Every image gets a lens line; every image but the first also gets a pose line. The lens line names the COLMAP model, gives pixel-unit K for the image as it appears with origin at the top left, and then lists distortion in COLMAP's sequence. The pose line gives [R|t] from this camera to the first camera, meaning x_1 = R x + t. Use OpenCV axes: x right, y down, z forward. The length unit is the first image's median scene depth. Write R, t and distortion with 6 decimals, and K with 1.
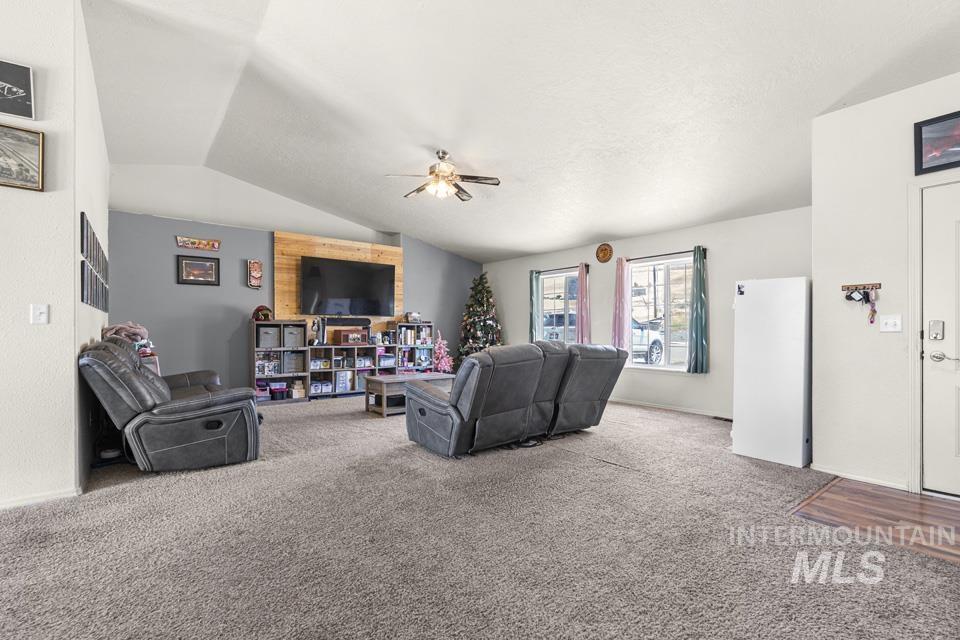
lens RADIAL K [[434.2, 0, 482.3], [0, 434.2, 324.7], [0, 0, 1]] dist [-0.001844, 0.000585]
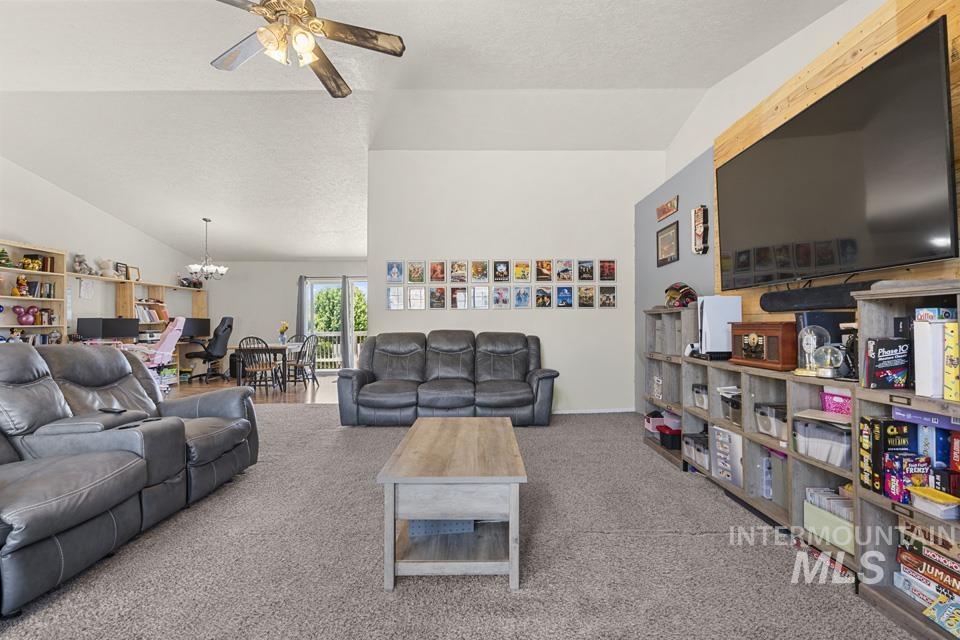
lens RADIAL K [[430.2, 0, 483.0], [0, 430.2, 320.4], [0, 0, 1]] dist [-0.000454, 0.000089]
pose [[-0.615266, -0.007315, -0.788286, 0.123673], [0.013211, 0.999721, -0.019588, 0.015449], [0.788209, -0.022466, -0.614997, 1.143315]]
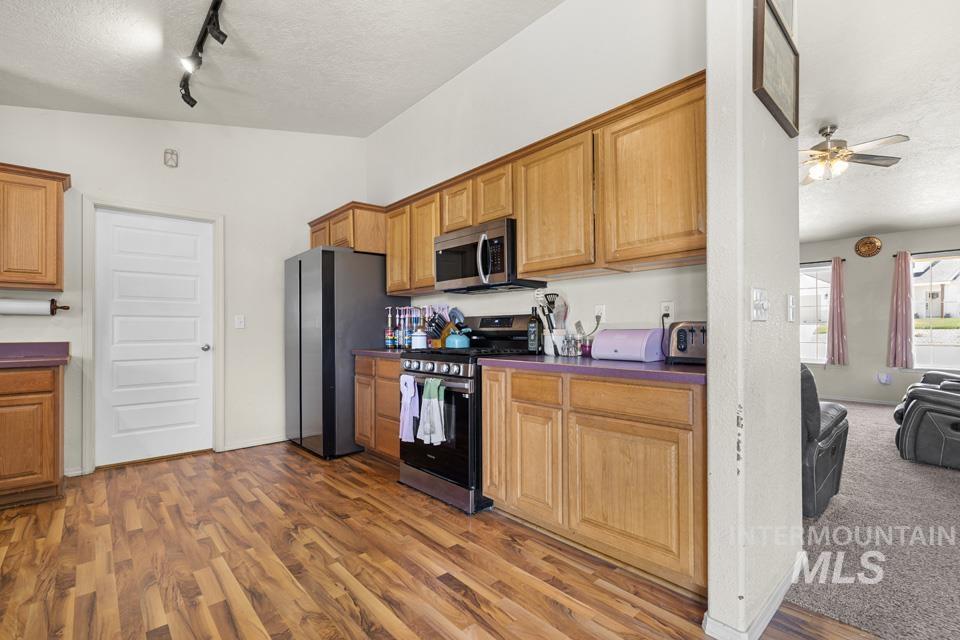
lens RADIAL K [[432.6, 0, 482.6], [0, 432.6, 328.0], [0, 0, 1]] dist [-0.001656, 0.000140]
pose [[0.997258, -0.003739, 0.073910, -0.655707], [0.003060, 0.999952, 0.009300, -0.000663], [-0.073941, -0.009048, 0.997222, 0.138606]]
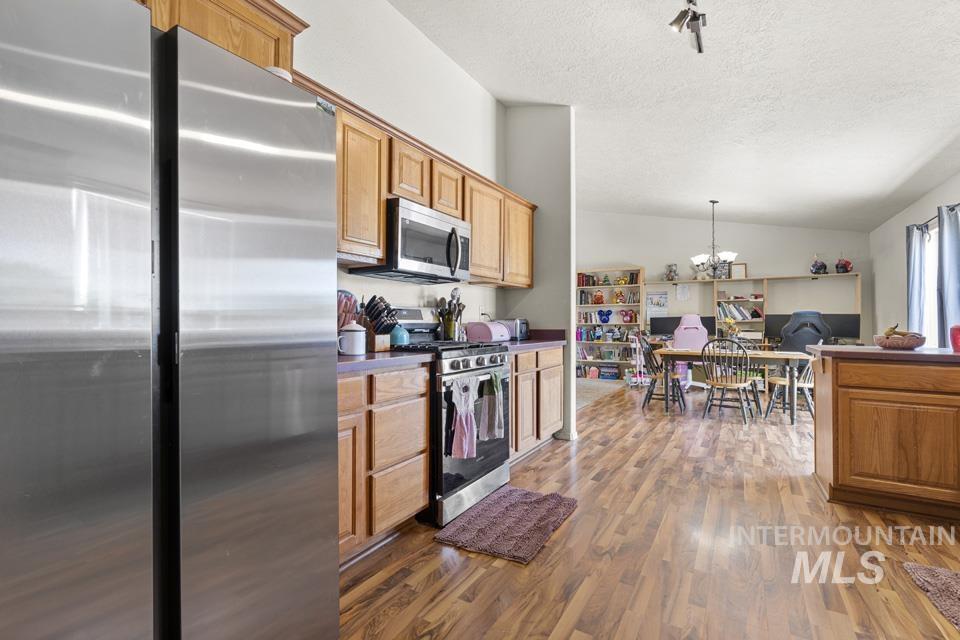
lens RADIAL K [[437.1, 0, 479.3], [0, 437.1, 314.8], [0, 0, 1]] dist [-0.002093, 0.000228]
pose [[-0.358861, 0.018467, 0.933208, -1.057920], [-0.012693, 0.999615, -0.024662, 0.008663], [-0.933305, -0.020695, -0.358488, 0.724943]]
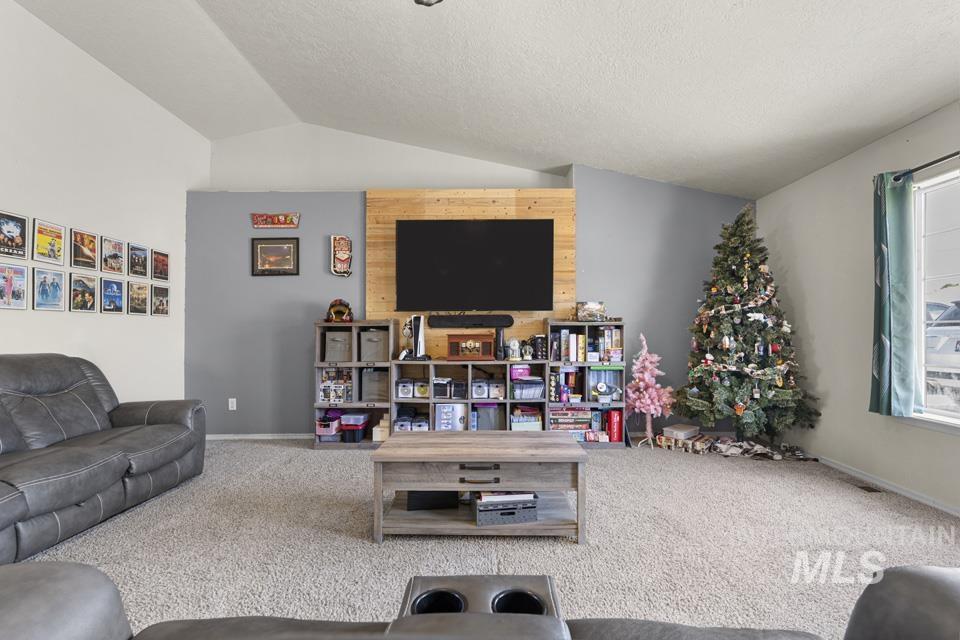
lens RADIAL K [[441.3, 0, 484.7], [0, 441.3, 332.6], [0, 0, 1]] dist [-0.000157, 0.000440]
pose [[0.776635, -0.002785, -0.629944, 0.108922], [0.011668, 0.999882, 0.009965, 0.003951], [0.629842, -0.015090, 0.776576, 0.599907]]
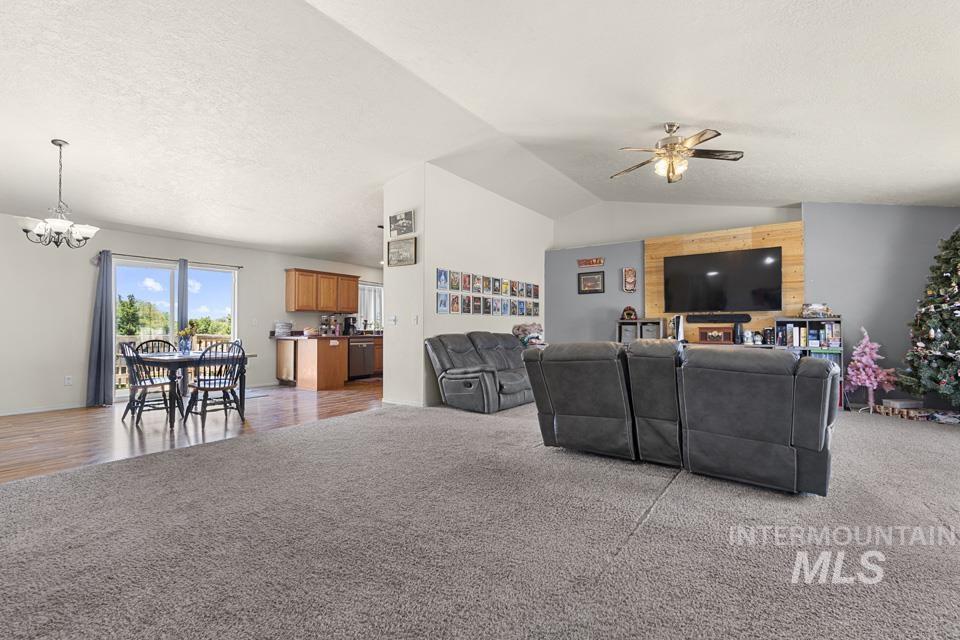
lens RADIAL K [[430.2, 0, 483.0], [0, 430.2, 320.4], [0, 0, 1]] dist [-0.000454, 0.000089]
pose [[0.277620, -0.017665, -0.960529, 0.487638], [0.012638, 0.999812, -0.014734, 0.005241], [0.960608, -0.008049, 0.277791, 0.302677]]
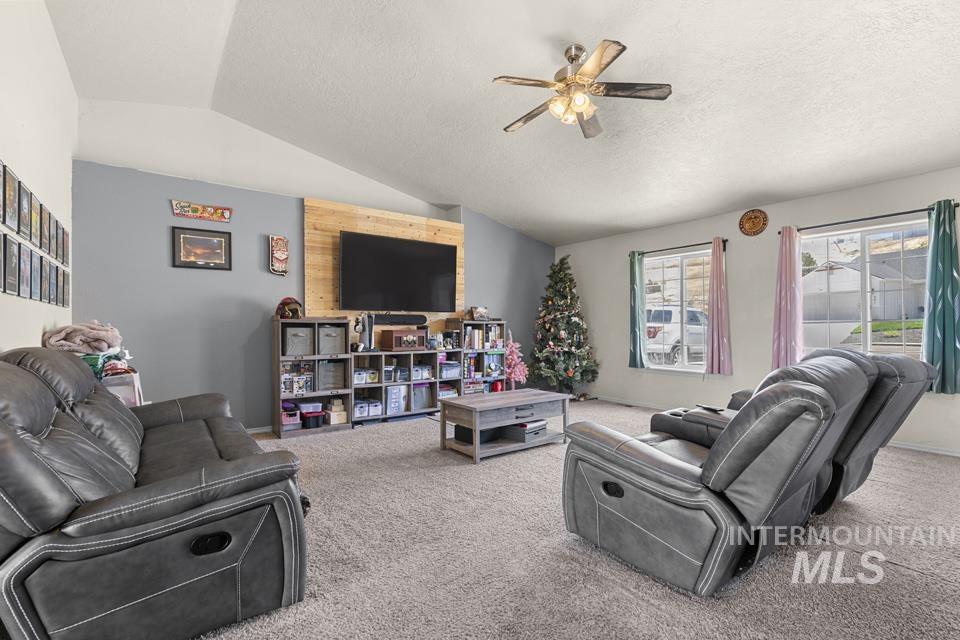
lens RADIAL K [[435.0, 0, 482.9], [0, 435.0, 321.0], [0, 0, 1]] dist [-0.002105, 0.000366]
pose [[0.999631, -0.006584, -0.026339, -0.162214], [0.006428, 0.999962, -0.005971, 0.001719], [0.026377, 0.005799, 0.999635, 0.278433]]
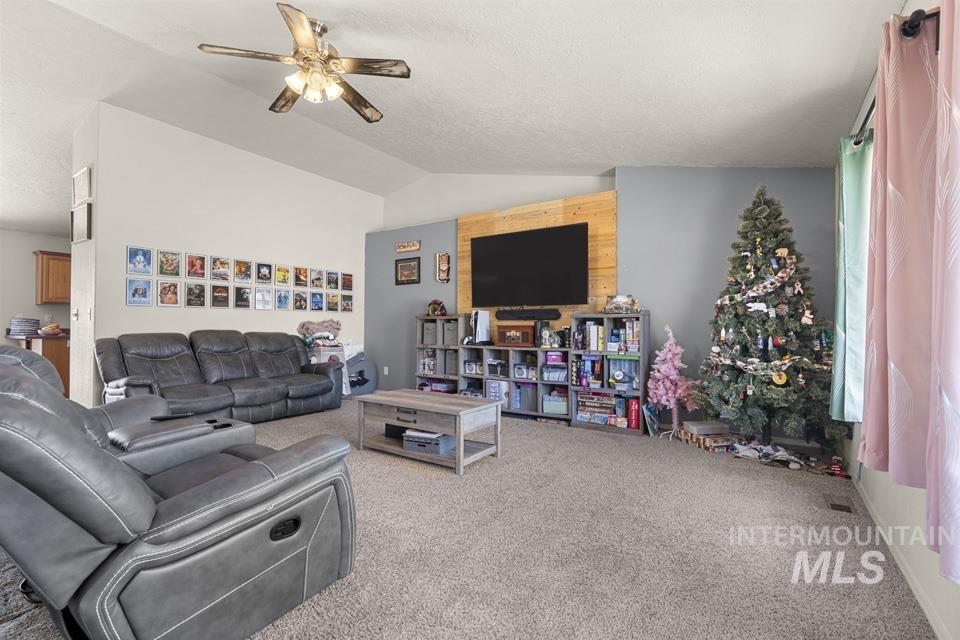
lens RADIAL K [[433.6, 0, 479.8], [0, 433.6, 321.7], [0, 0, 1]] dist [-0.001126, 0.000467]
pose [[0.307330, -0.010697, -0.951543, 0.414028], [0.008934, 0.999925, -0.008355, 0.012392], [0.951561, -0.005933, 0.307402, 0.795400]]
